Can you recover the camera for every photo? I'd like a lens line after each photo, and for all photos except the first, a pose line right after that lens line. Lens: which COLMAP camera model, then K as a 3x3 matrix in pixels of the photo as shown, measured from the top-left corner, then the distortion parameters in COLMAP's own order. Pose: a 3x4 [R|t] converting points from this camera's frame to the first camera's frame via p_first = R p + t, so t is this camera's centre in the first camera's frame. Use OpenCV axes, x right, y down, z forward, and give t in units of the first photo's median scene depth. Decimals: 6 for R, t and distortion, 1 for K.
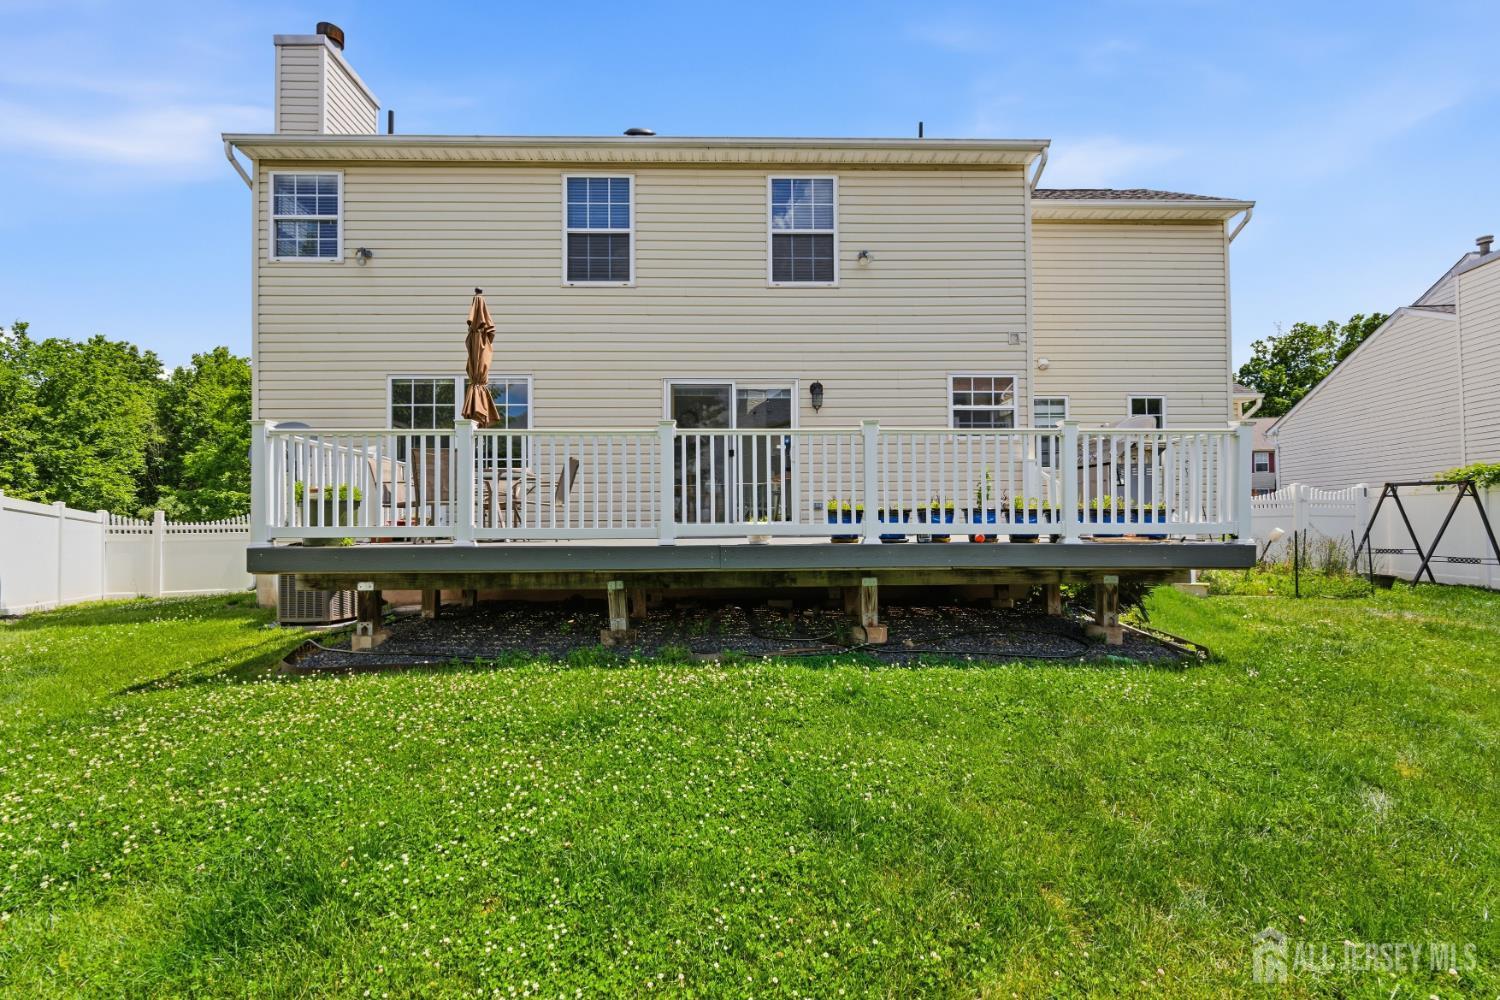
lens RADIAL K [[679.0, 0, 744.3], [0, 679.0, 505.3], [0, 0, 1]] dist [-0.001667, 0.001203]
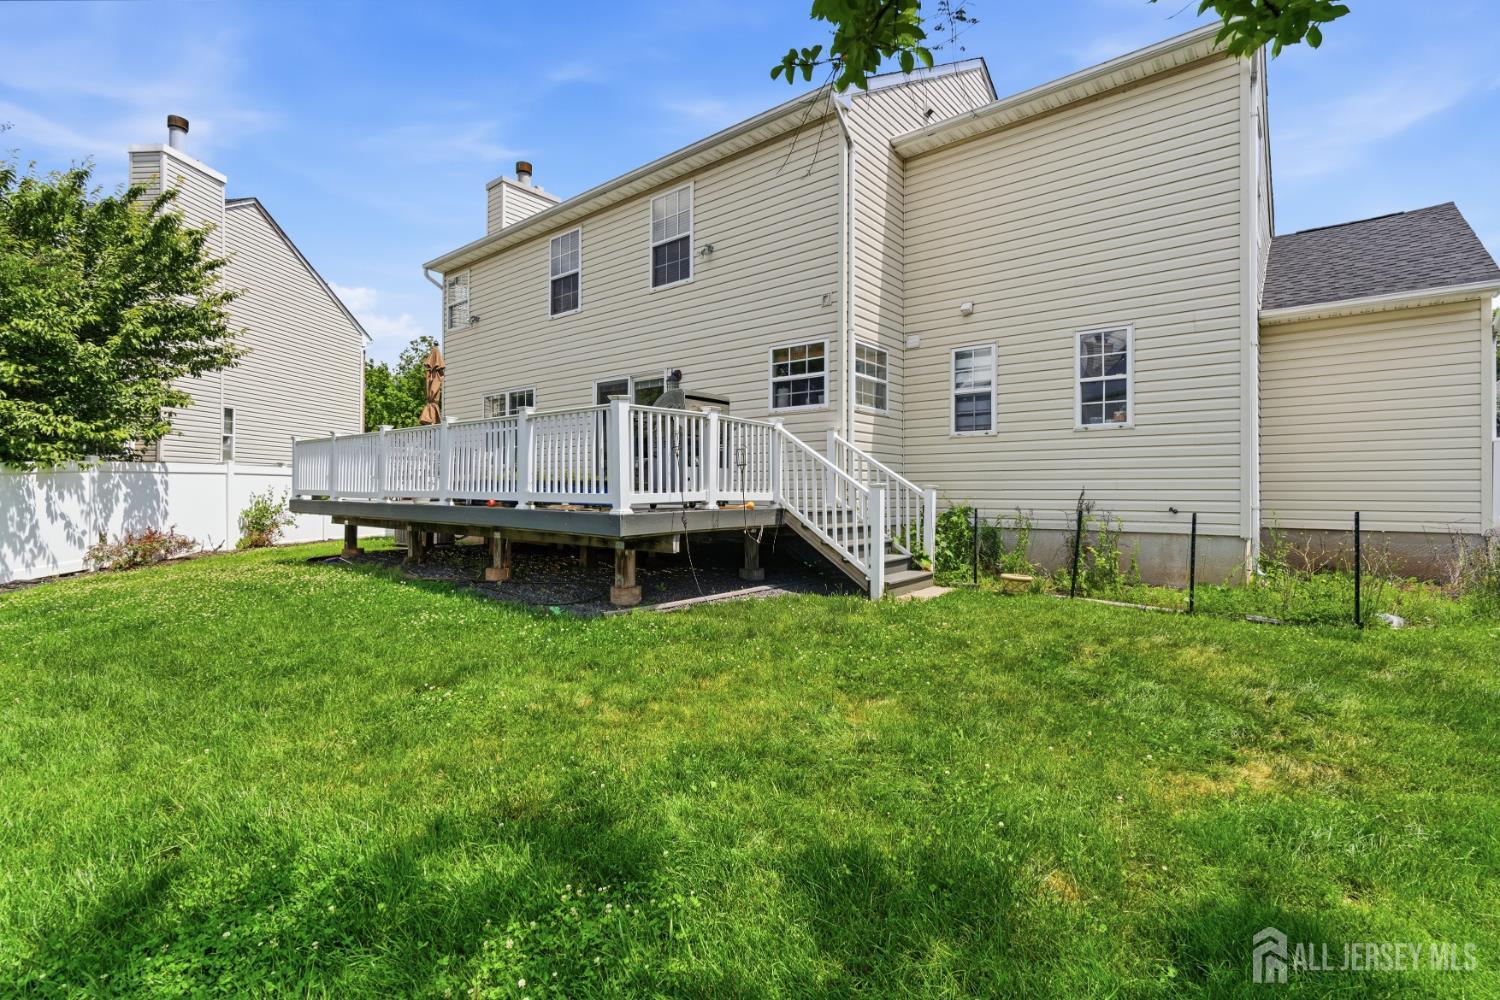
lens RADIAL K [[679.0, 0, 722.8], [0, 679.0, 486.1], [0, 0, 1]] dist [-0.001667, 0.001203]
pose [[0.749331, 0.004995, -0.662177, 0.919644], [0.004584, 0.999908, 0.012730, 0.000476], [0.662180, -0.012574, 0.749239, 0.192358]]
